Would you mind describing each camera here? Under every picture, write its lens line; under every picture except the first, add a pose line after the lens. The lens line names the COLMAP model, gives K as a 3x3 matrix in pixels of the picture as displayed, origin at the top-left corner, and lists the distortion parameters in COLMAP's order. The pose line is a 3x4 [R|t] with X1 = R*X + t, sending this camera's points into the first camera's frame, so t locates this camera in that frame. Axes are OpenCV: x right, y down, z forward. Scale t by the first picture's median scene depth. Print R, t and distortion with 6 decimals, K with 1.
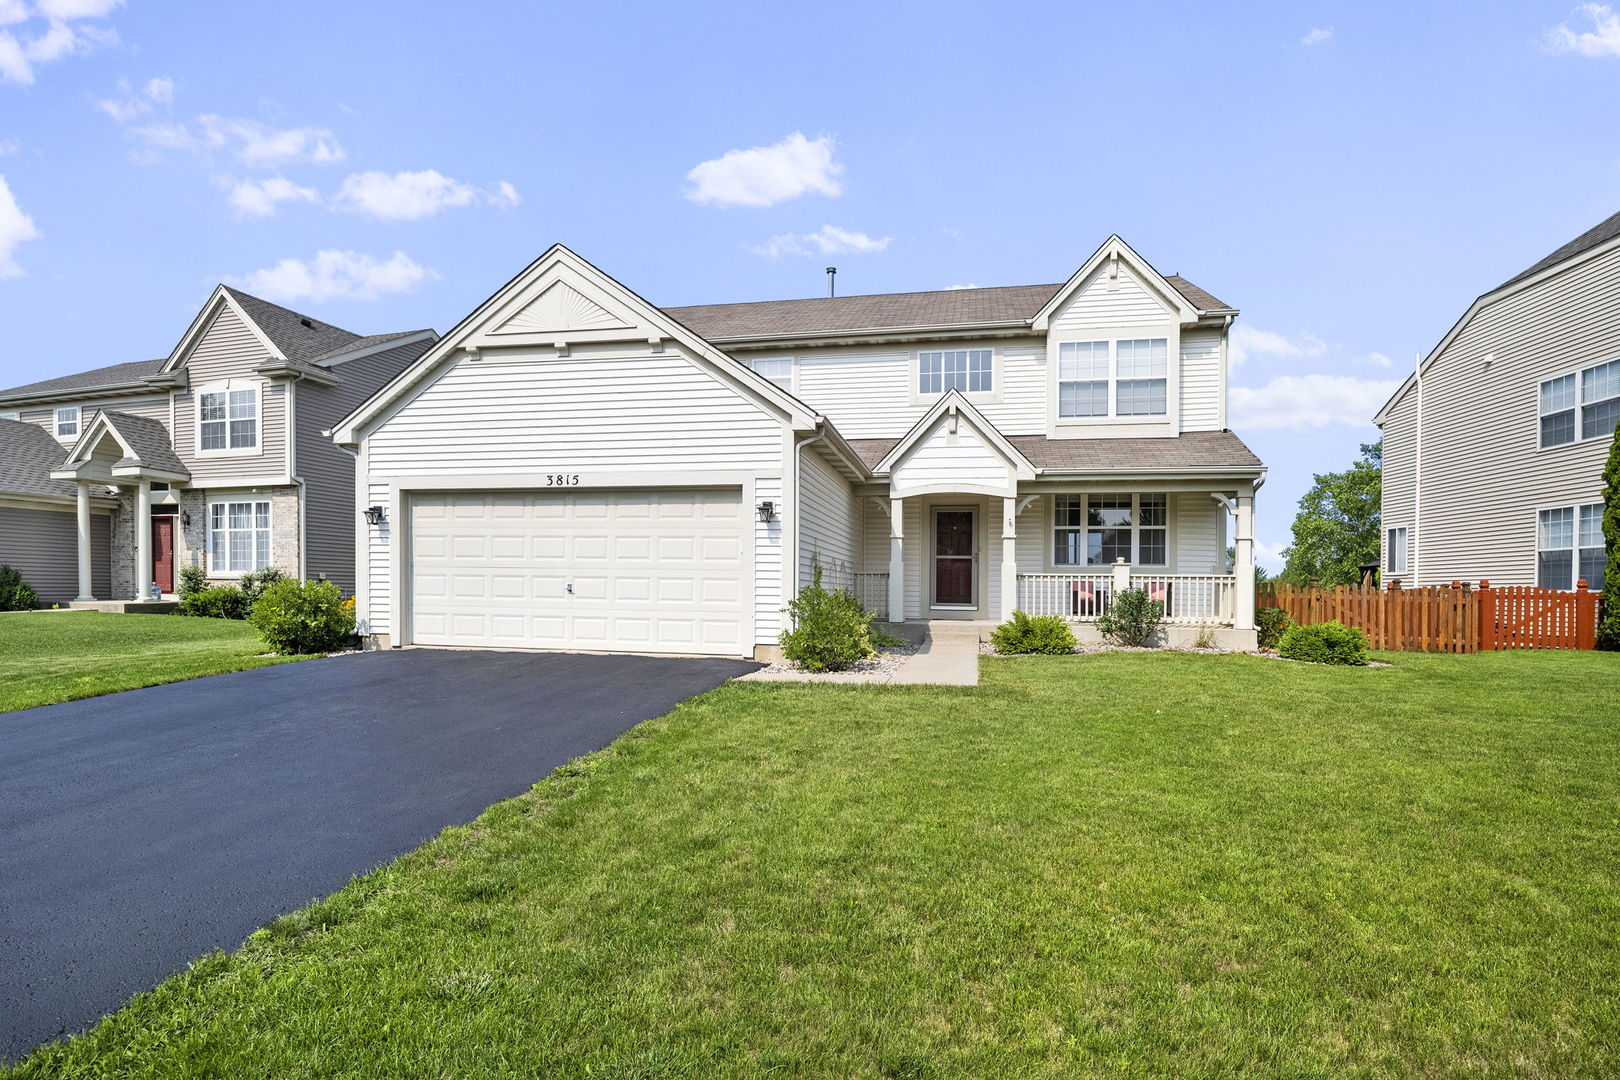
lens RADIAL K [[931.9, 0, 785.2], [0, 931.9, 585.2], [0, 0, 1]] dist [-0.004679, -0.001028]
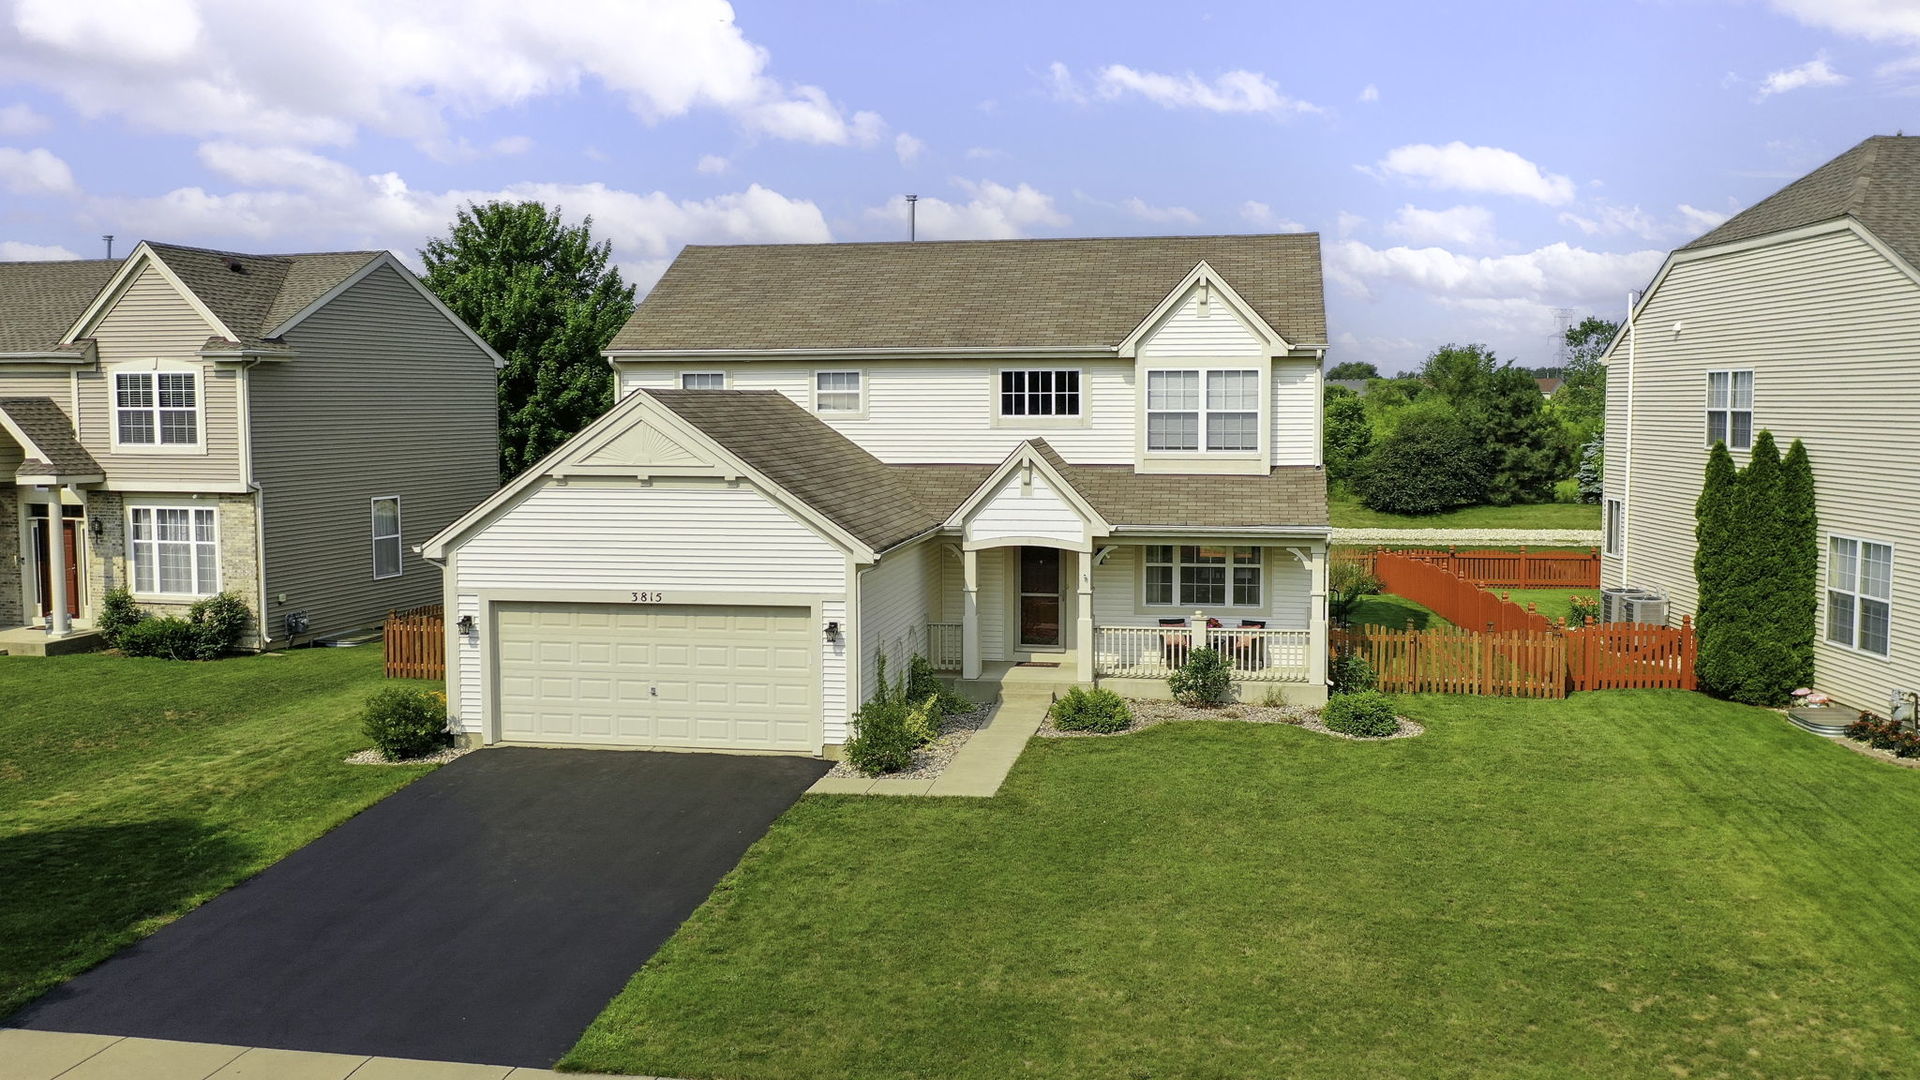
lens RADIAL K [[1717.9, 0, 1016.2], [0, 1717.9, 537.0], [0, 0, 1]] dist [0.008820, 0.006489]
pose [[0.996527, -0.011660, 0.082444, 0.022003], [0.005837, 0.997493, 0.070522, -0.230076], [-0.083059, -0.069796, 0.994097, -0.750336]]
